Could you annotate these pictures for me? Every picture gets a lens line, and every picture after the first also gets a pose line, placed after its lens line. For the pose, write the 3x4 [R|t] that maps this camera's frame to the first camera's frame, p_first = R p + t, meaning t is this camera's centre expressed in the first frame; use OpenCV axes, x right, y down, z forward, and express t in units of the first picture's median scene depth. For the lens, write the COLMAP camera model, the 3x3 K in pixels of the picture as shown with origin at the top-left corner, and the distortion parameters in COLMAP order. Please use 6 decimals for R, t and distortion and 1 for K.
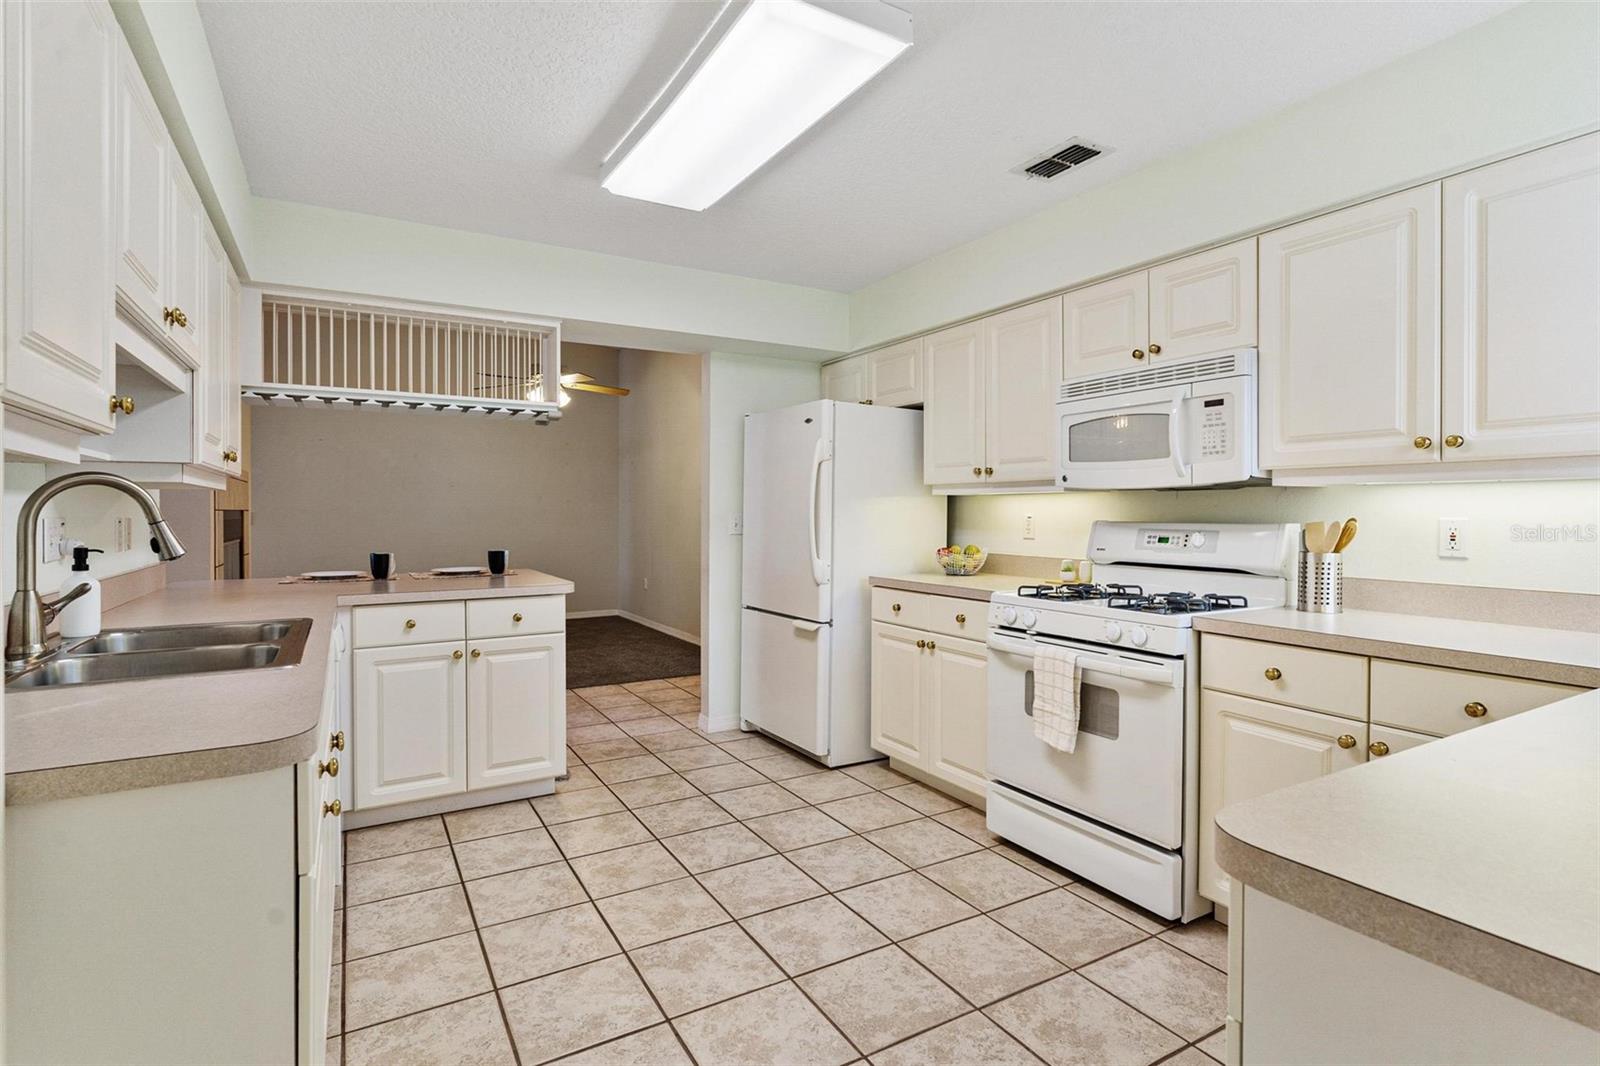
lens RADIAL K [[780.0, 0, 797.1], [0, 780.0, 512.6], [0, 0, 1]] dist [0.002201, 0.000286]
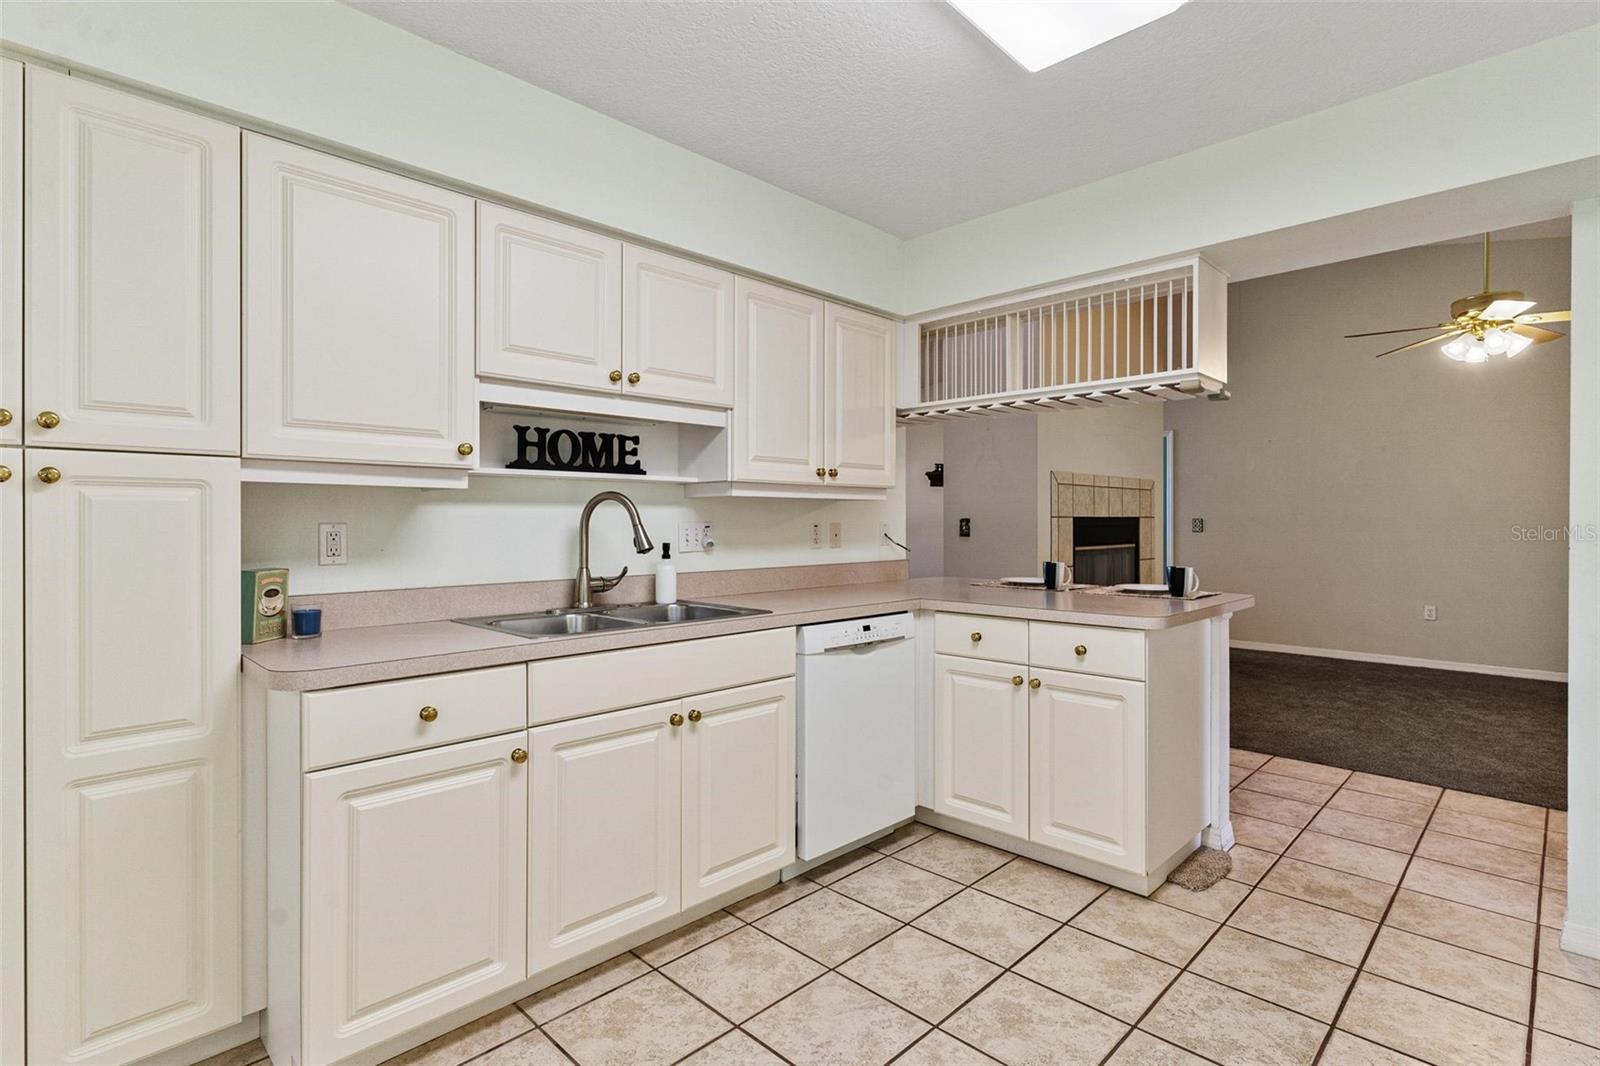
lens RADIAL K [[779.1, 0, 797.7], [0, 779.1, 522.7], [0, 0, 1]] dist [0.001399, 0.000093]
pose [[0.259315, 0.001384, -0.965792, 0.381038], [0.001502, 0.999997, 0.001836, 0.003091], [0.965792, -0.001926, 0.259312, 0.587506]]
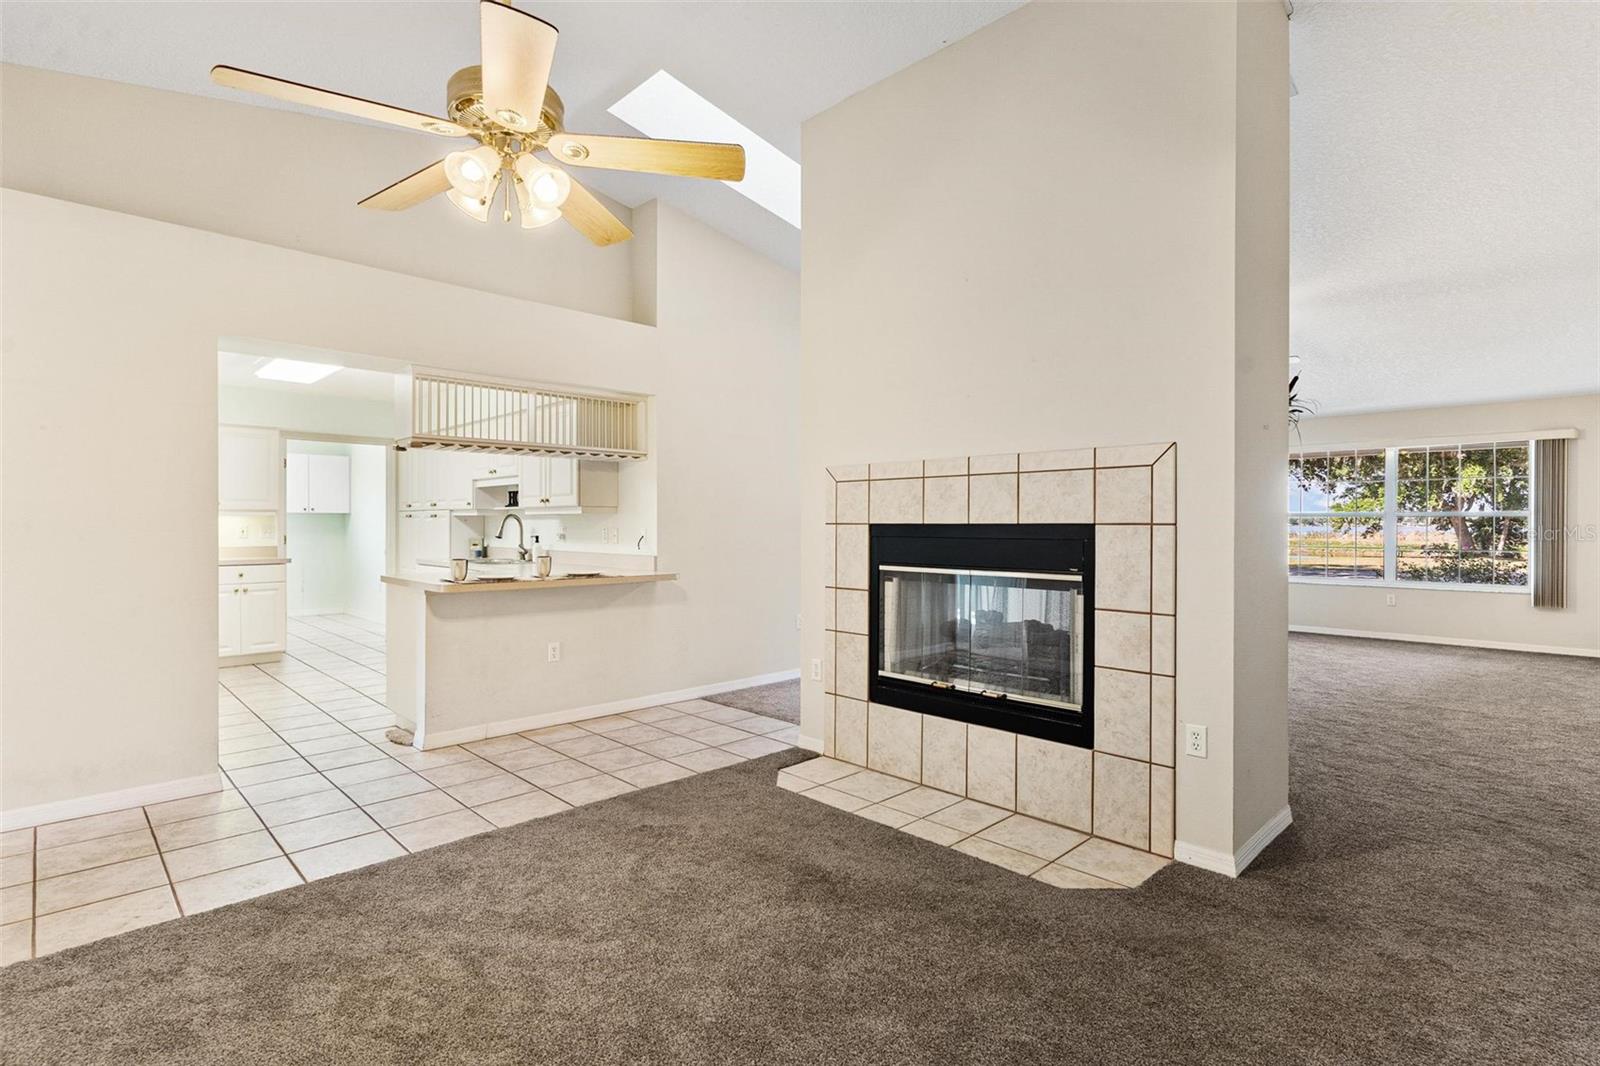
lens RADIAL K [[774.6, 0, 790.4], [0, 774.6, 529.6], [0, 0, 1]] dist [0.001025, 0.000937]
pose [[-0.970678, -0.000657, -0.240381, -0.799192], [-0.002361, 0.999974, 0.006802, -0.004009], [0.240371, 0.007170, -0.970655, 3.031029]]
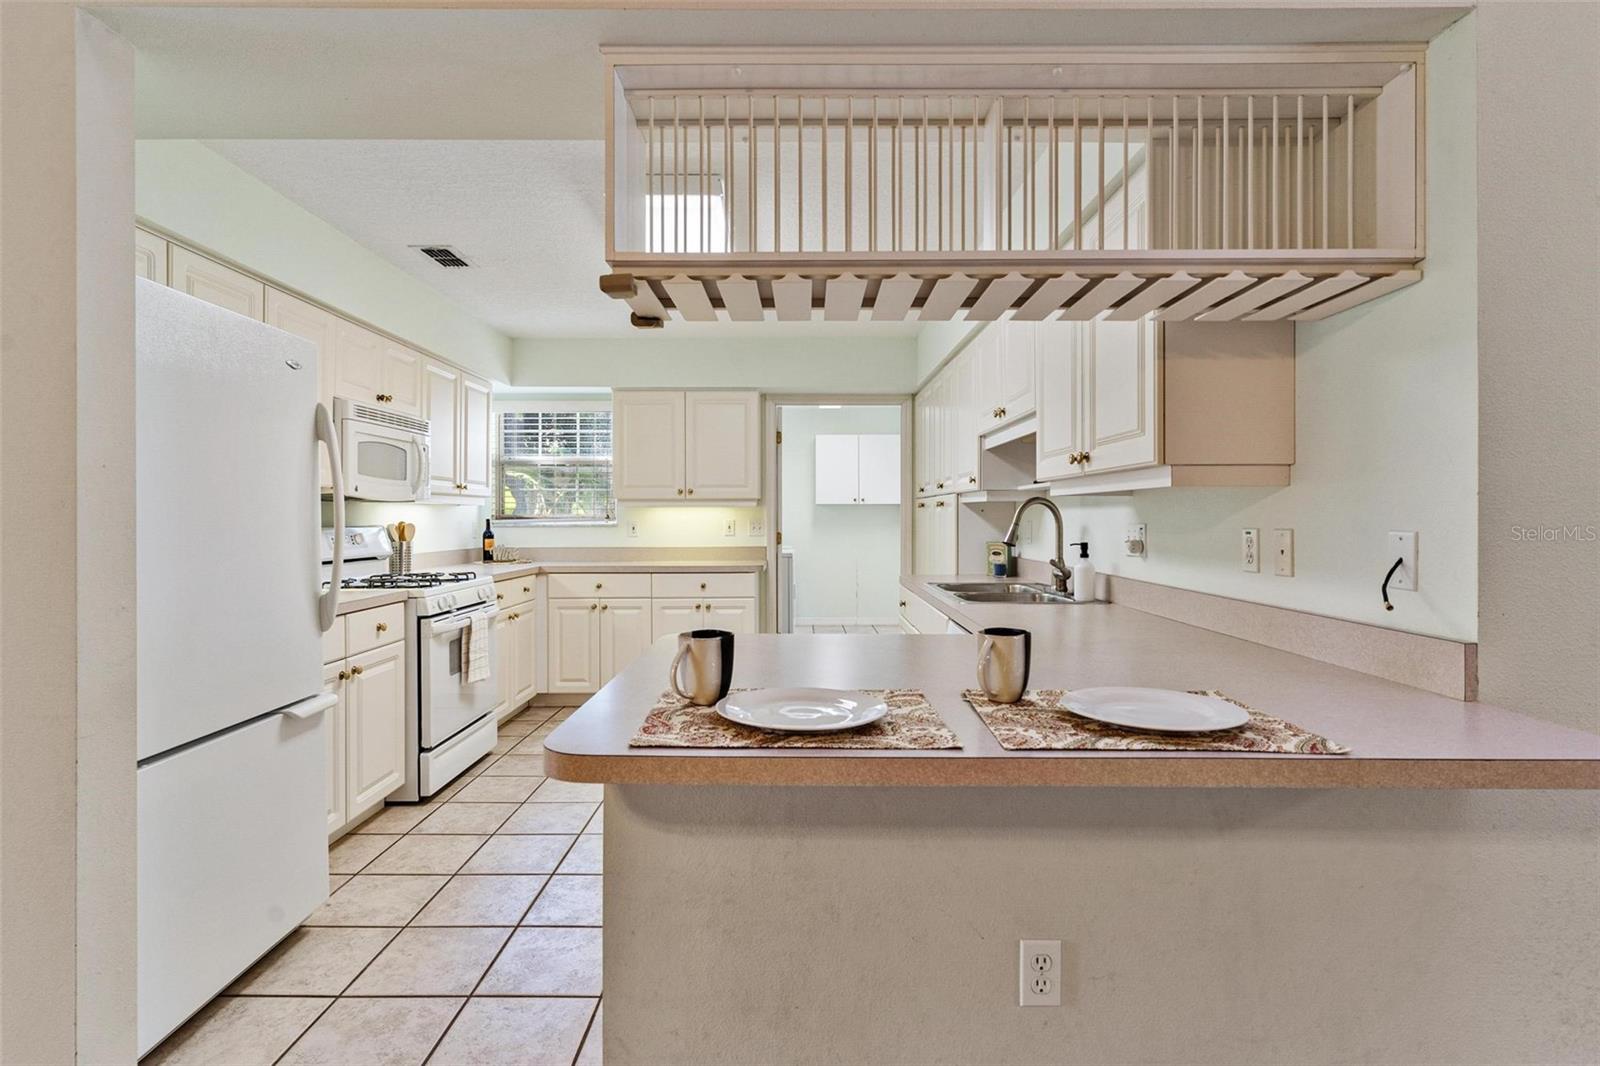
lens RADIAL K [[780.2, 0, 796.8], [0, 780.2, 521.0], [0, 0, 1]] dist [0.001275, -0.000060]
pose [[-0.865159, -0.003045, 0.501488, -0.815569], [0.000092, 0.999981, 0.006230, -0.004225], [-0.501497, 0.005436, -0.865142, 1.766497]]
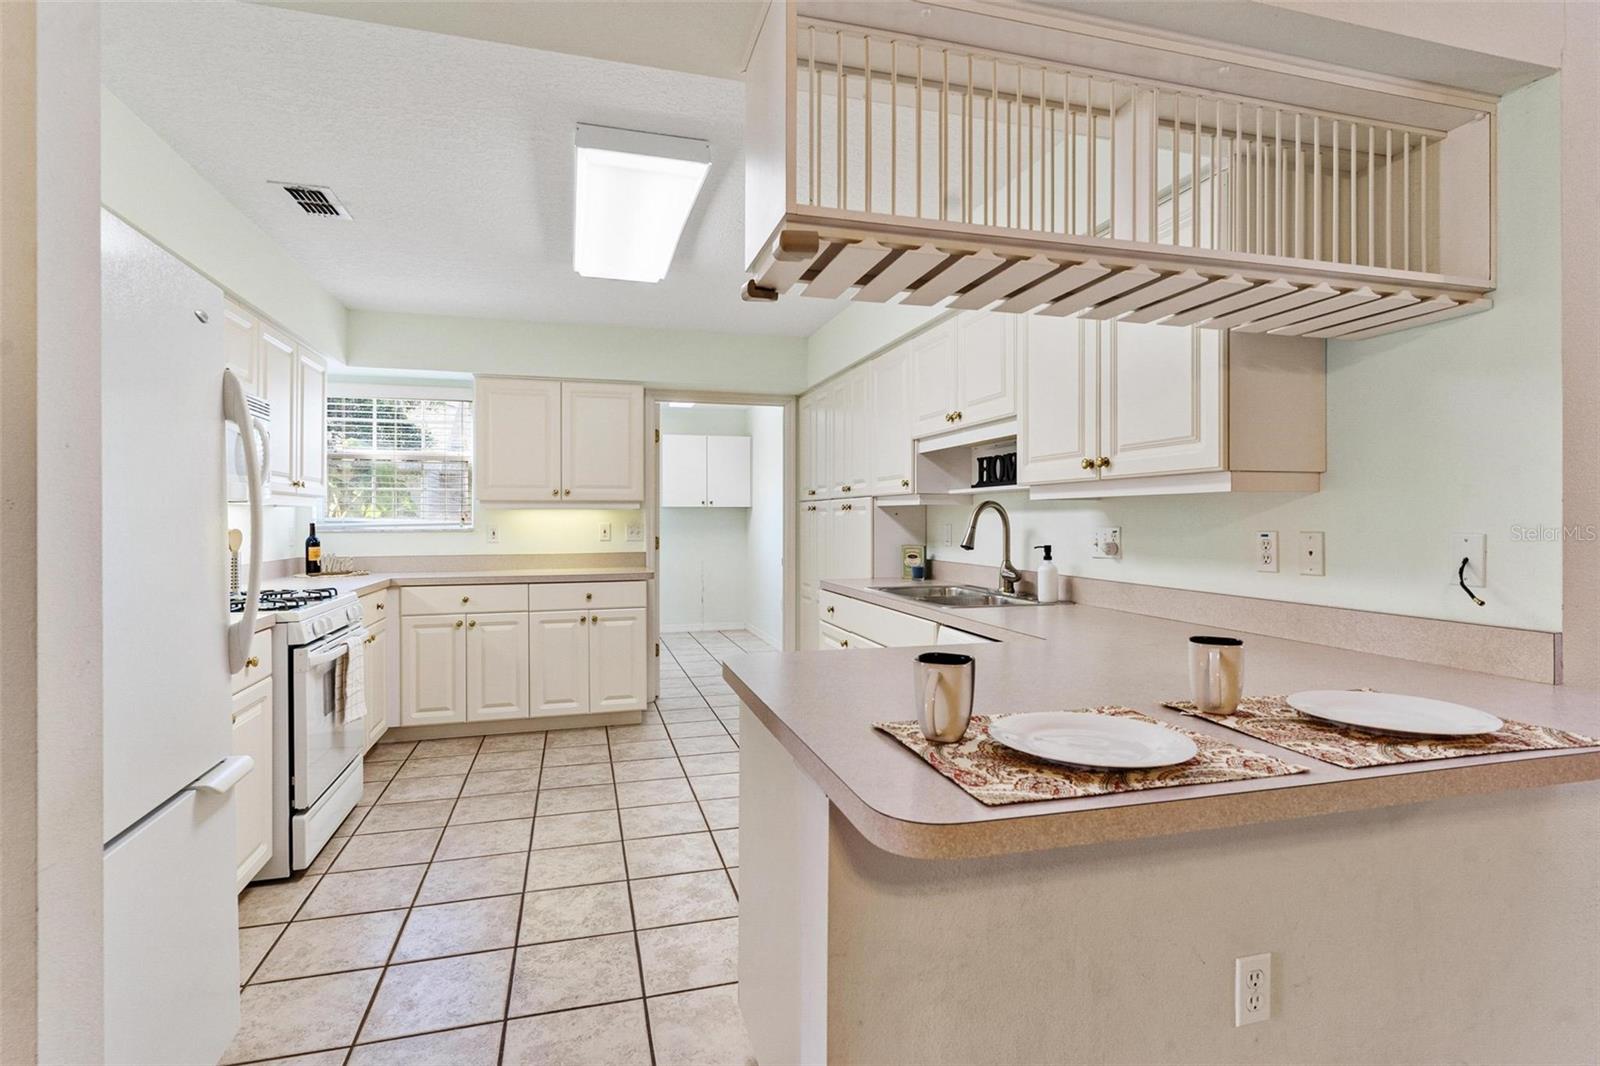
lens RADIAL K [[779.1, 0, 797.7], [0, 779.1, 522.7], [0, 0, 1]] dist [0.001399, 0.000093]
pose [[-0.969528, -0.000634, 0.244981, -0.556384], [0.000586, 0.999988, 0.004906, -0.005432], [-0.244981, 0.004900, -0.969515, 1.795888]]
